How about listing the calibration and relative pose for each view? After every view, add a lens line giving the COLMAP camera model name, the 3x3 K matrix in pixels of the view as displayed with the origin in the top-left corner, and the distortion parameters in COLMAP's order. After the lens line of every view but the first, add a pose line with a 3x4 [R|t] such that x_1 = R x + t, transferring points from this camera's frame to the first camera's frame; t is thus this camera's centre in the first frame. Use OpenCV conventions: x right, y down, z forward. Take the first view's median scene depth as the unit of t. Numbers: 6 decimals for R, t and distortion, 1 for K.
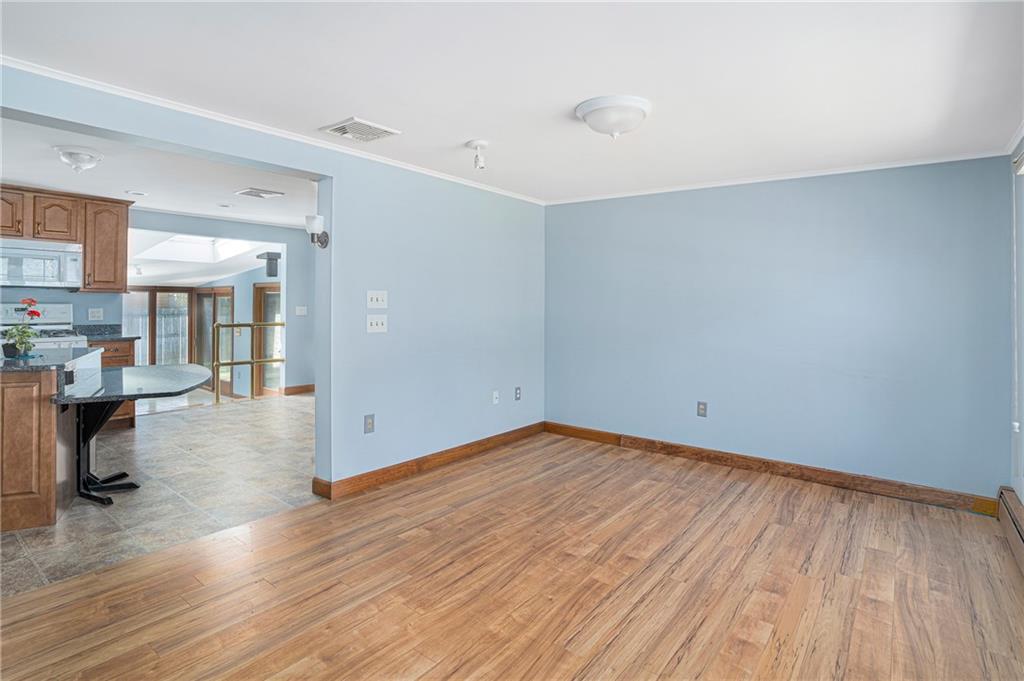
lens RADIAL K [[517.1, 0, 511.0], [0, 517.1, 323.2], [0, 0, 1]] dist [-0.066269, 0.029439]
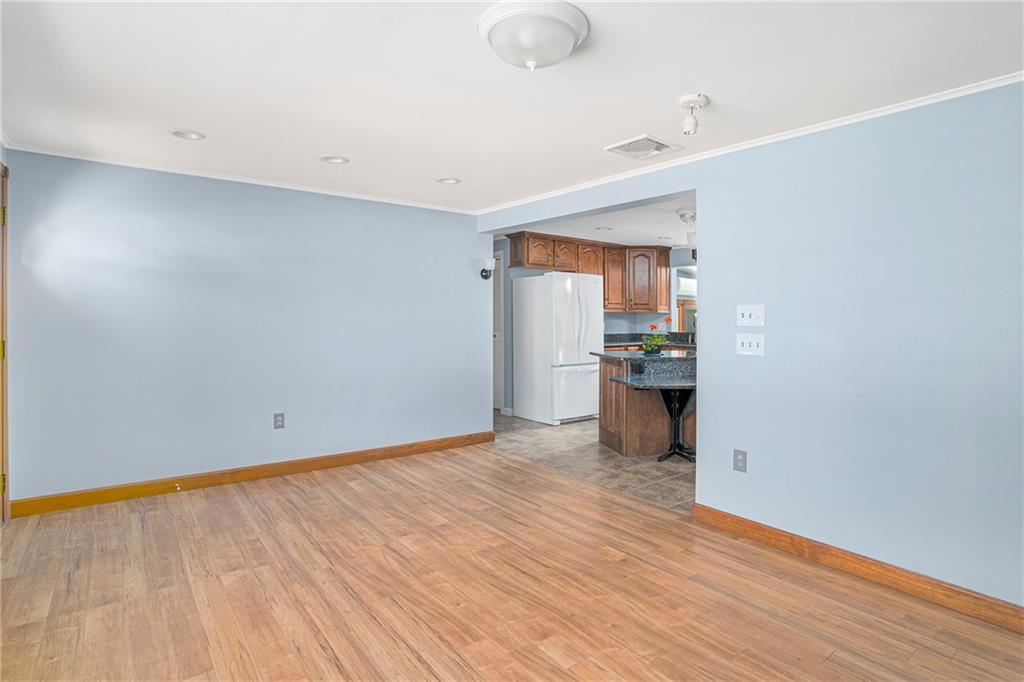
lens RADIAL K [[533.8, 0, 519.2], [0, 533.8, 342.1], [0, 0, 1]] dist [-0.071701, 0.034223]
pose [[-0.239423, 0.028506, -0.970497, 0.960829], [-0.050272, 0.997864, 0.041712, -0.028879], [0.969613, 0.058775, -0.237478, 1.218347]]
